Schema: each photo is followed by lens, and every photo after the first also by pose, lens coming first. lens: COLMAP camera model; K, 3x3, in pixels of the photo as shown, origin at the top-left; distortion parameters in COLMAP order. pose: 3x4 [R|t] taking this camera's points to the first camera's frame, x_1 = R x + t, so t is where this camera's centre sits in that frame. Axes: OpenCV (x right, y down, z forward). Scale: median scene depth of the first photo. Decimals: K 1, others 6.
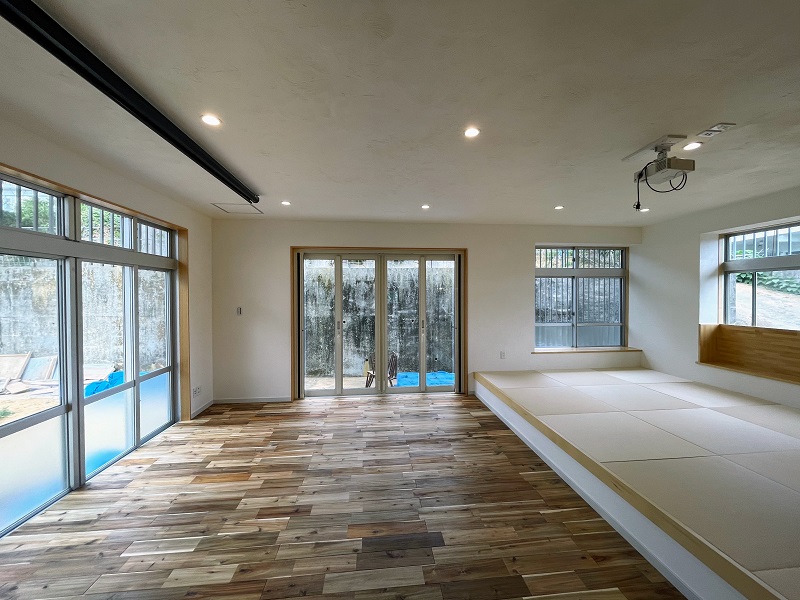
lens RADIAL K [[325.6, 0, 403.1], [0, 325.6, 300.2], [0, 0, 1]] dist [0.004244, 0.000321]
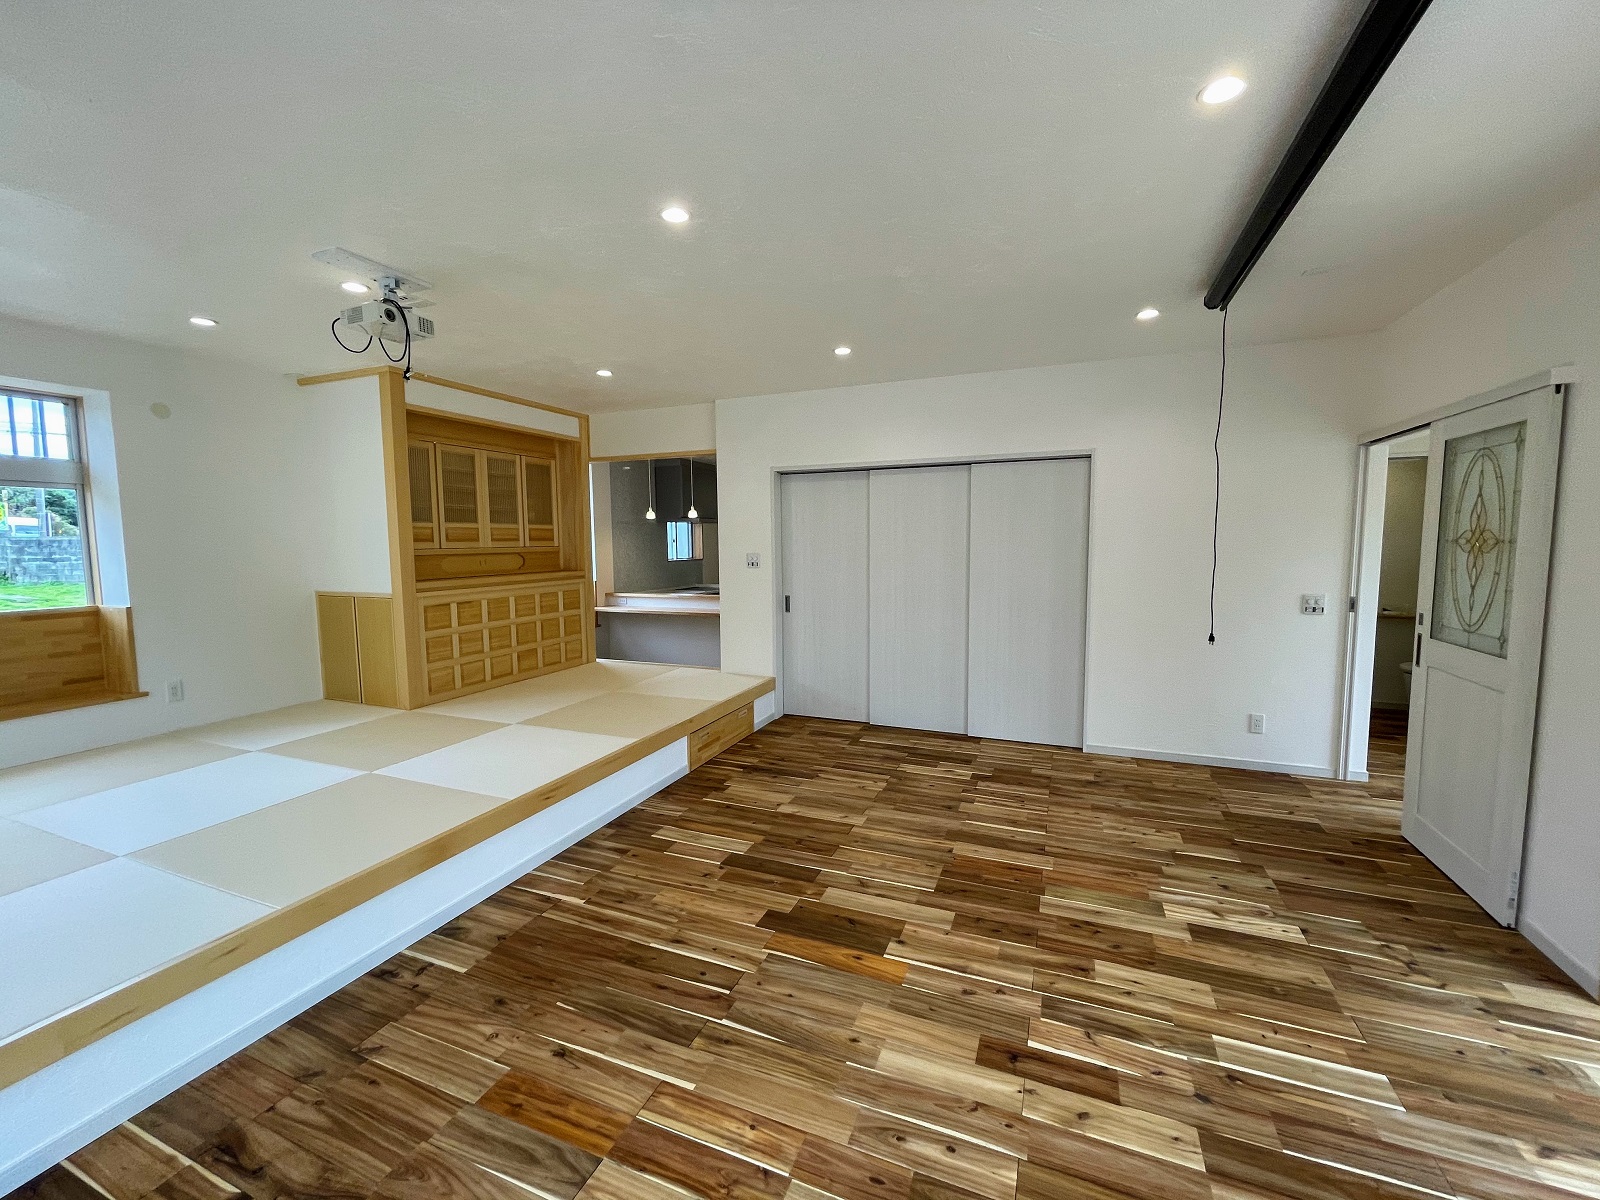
lens RADIAL K [[651.2, 0, 805.5], [0, 651.2, 596.5], [0, 0, 1]] dist [0.004244, 0.000321]
pose [[-0.886319, -0.028401, 0.462203, -0.407765], [0.017400, 0.995370, 0.094529, 0.000681], [-0.462748, 0.091825, -0.881721, 1.601351]]
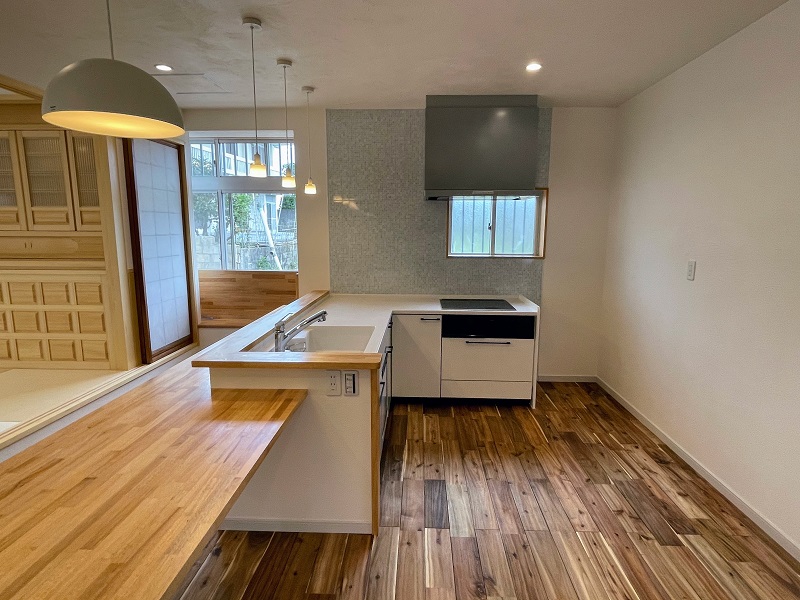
lens RADIAL K [[469.3, 0, 399.6], [0, 469.3, 301.9], [0, 0, 1]] dist [0.001399, 0.000097]
pose [[0.143052, -0.152839, 0.977843, -0.402767], [0.004914, 0.988102, 0.153723, 0.000922], [-0.989703, -0.017185, 0.142101, 1.574613]]
